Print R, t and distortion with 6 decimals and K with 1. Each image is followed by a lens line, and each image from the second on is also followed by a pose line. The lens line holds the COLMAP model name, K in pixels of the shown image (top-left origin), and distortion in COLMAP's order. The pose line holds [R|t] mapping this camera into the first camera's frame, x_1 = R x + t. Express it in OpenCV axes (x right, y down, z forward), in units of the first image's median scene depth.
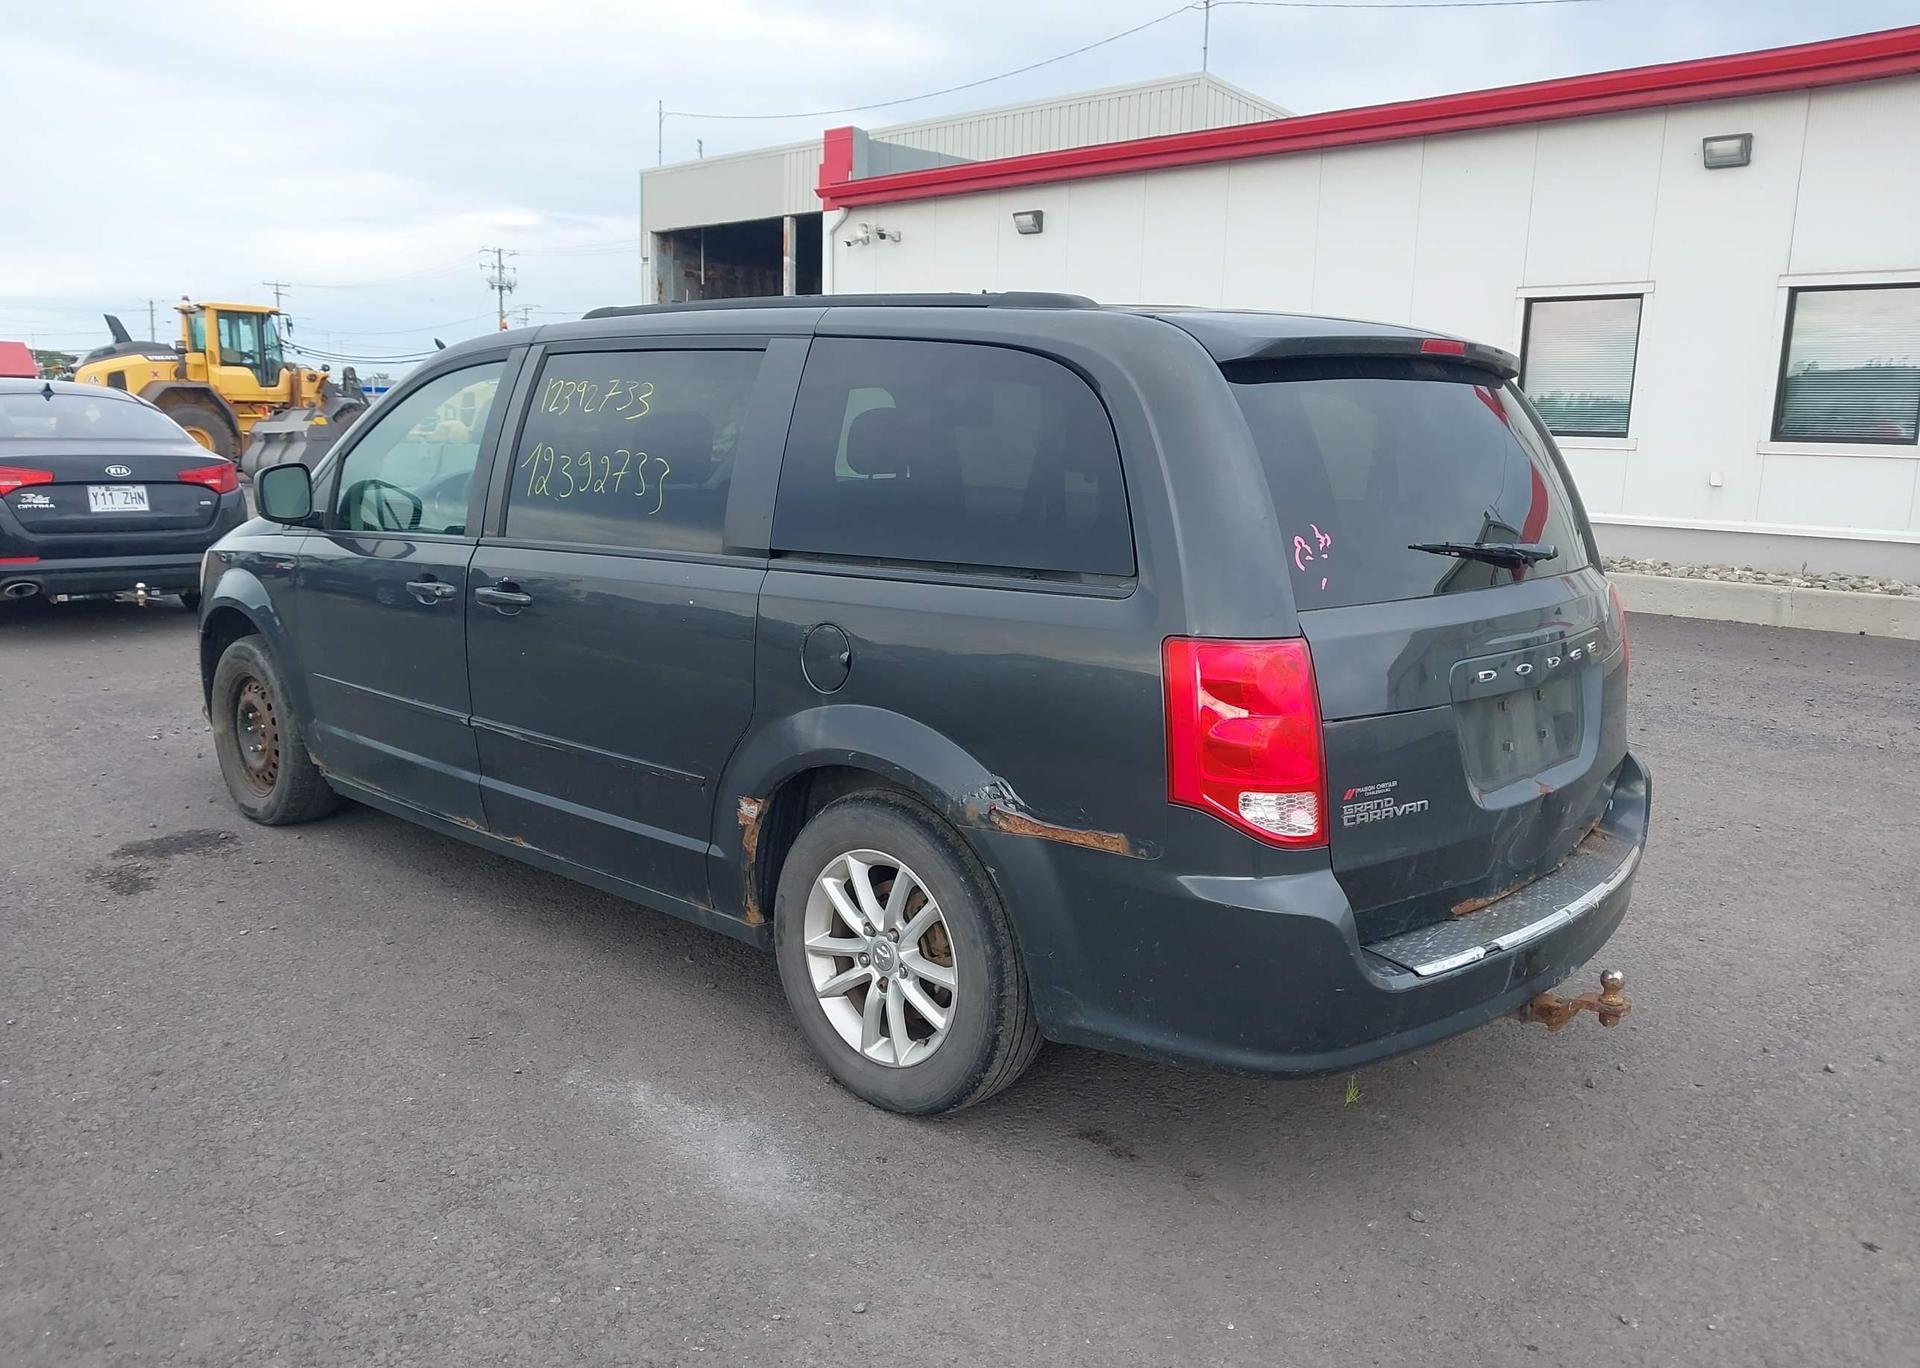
lens RADIAL K [[1534.2, 0, 966.8], [0, 1534.2, 702.0], [0, 0, 1]] dist [0.003849, 0.003826]
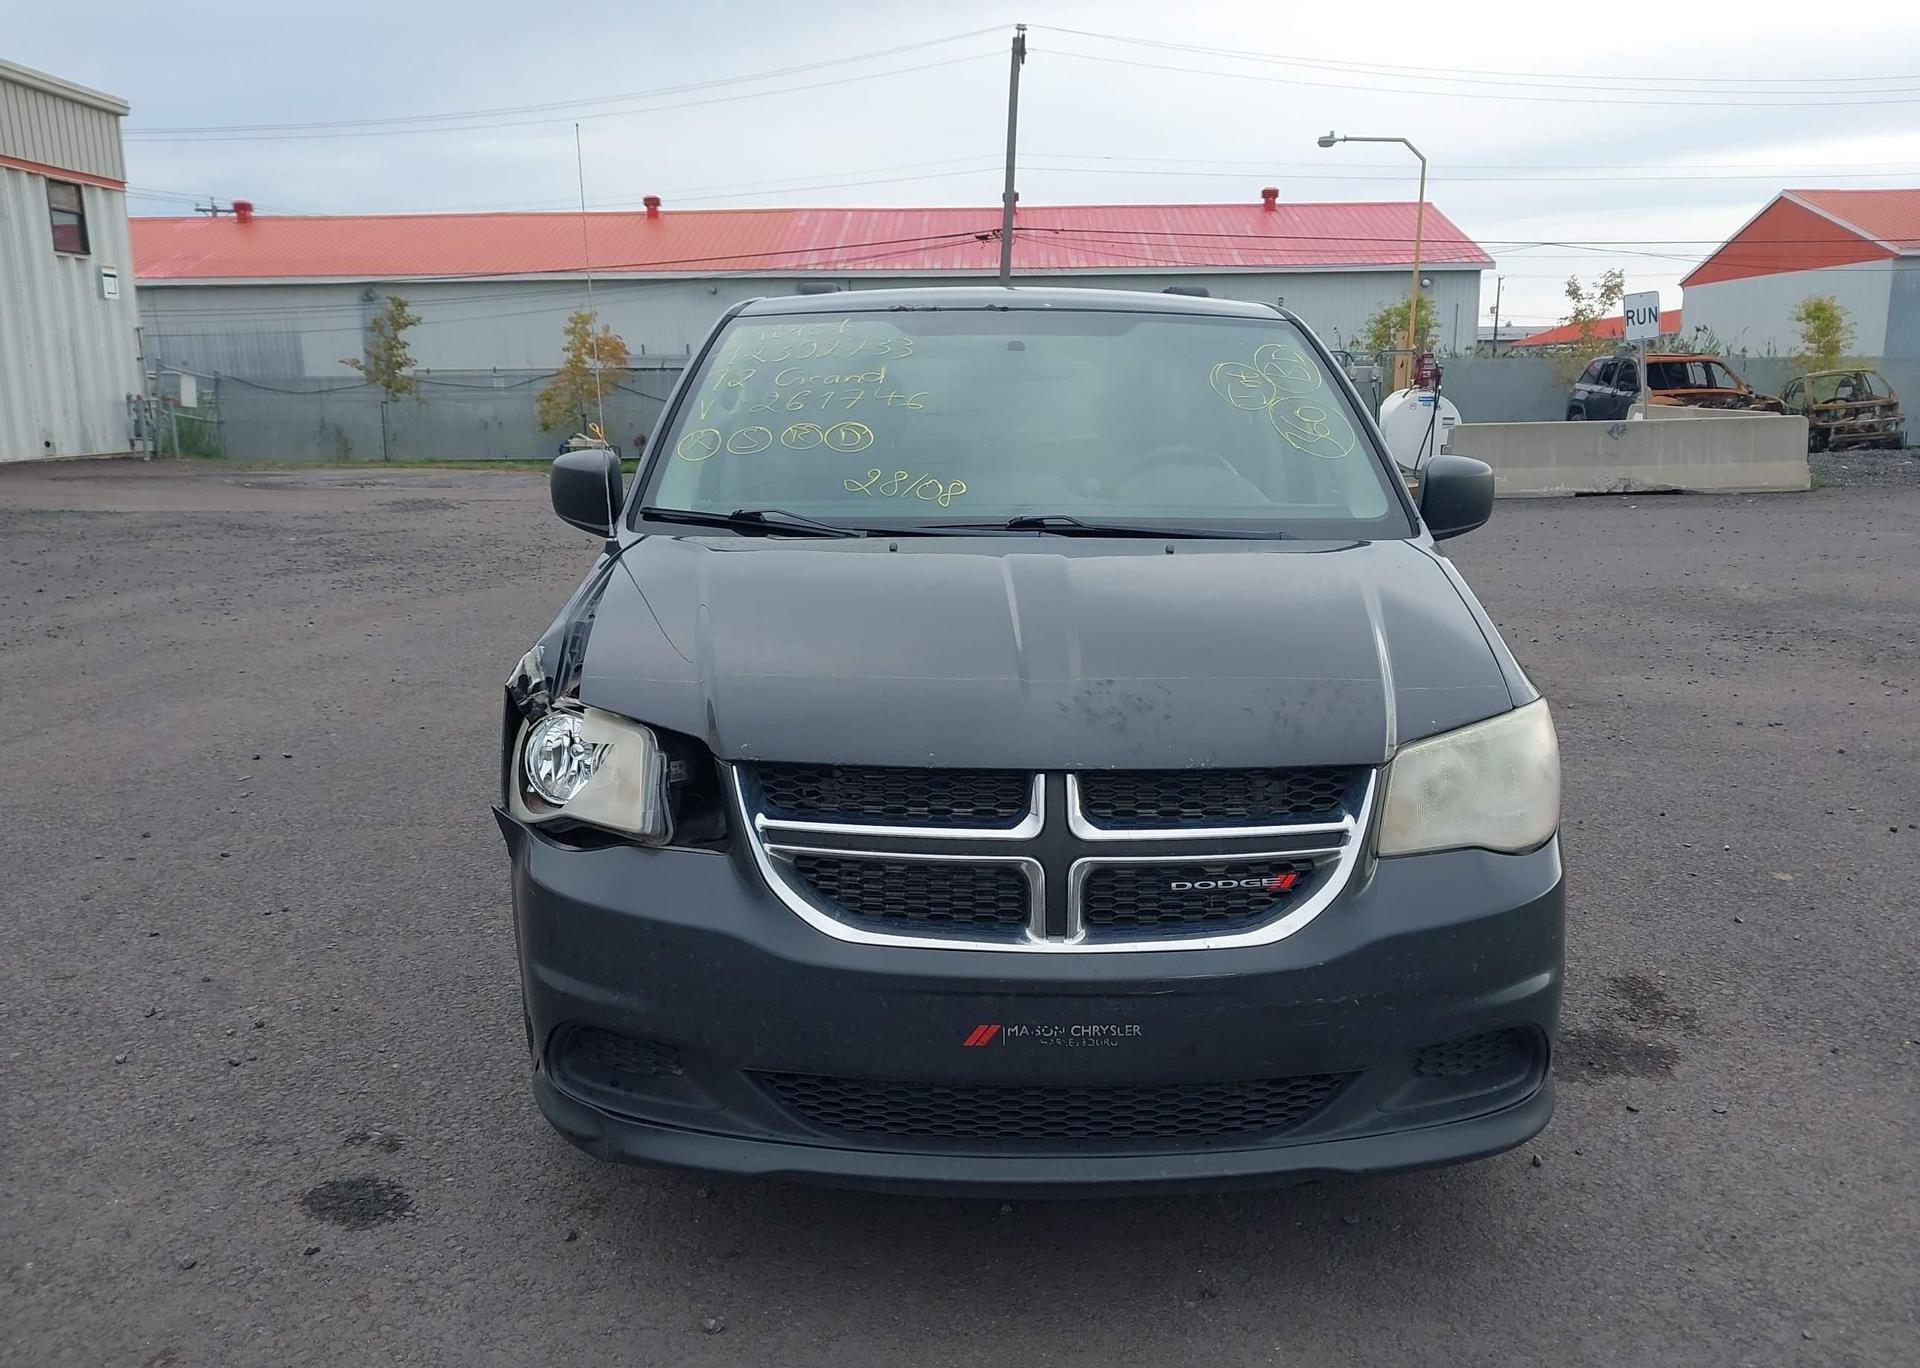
lens RADIAL K [[1534.2, 0, 966.8], [0, 1534.2, 702.0], [0, 0, 1]] dist [0.003849, 0.003826]
pose [[-0.691623, -0.165761, 0.702980, -1.048950], [0.122482, 0.932293, 0.340336, -0.416398], [-0.711797, 0.321487, -0.624492, 2.119871]]
